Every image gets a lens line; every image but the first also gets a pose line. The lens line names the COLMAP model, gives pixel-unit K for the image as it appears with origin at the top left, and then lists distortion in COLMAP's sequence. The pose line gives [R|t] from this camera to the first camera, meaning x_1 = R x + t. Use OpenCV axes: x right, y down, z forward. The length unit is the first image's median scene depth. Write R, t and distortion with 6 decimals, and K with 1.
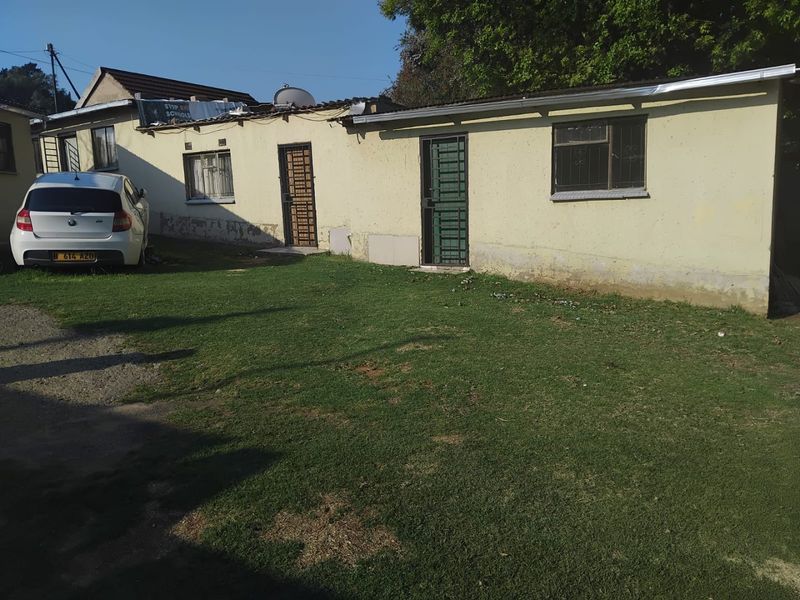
lens RADIAL K [[615.9, 0, 400.0], [0, 615.9, 300.0], [0, 0, 1]] dist [0.071416, -0.144874]
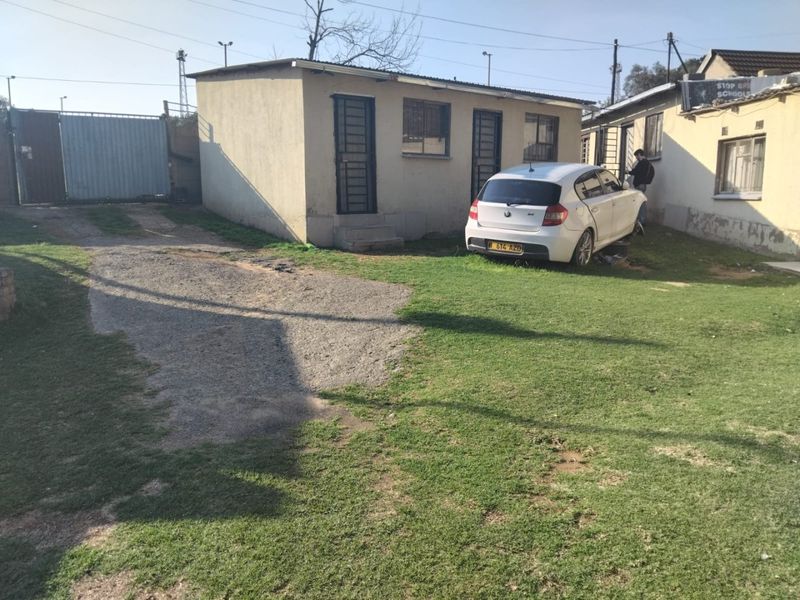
lens RADIAL K [[615.9, 0, 400.0], [0, 615.9, 300.0], [0, 0, 1]] dist [0.071416, -0.144874]
pose [[0.558393, 0.173937, -0.811137, 0.143048], [-0.158930, 0.982091, 0.101186, -0.038028], [0.814210, 0.072412, 0.576037, 0.175432]]
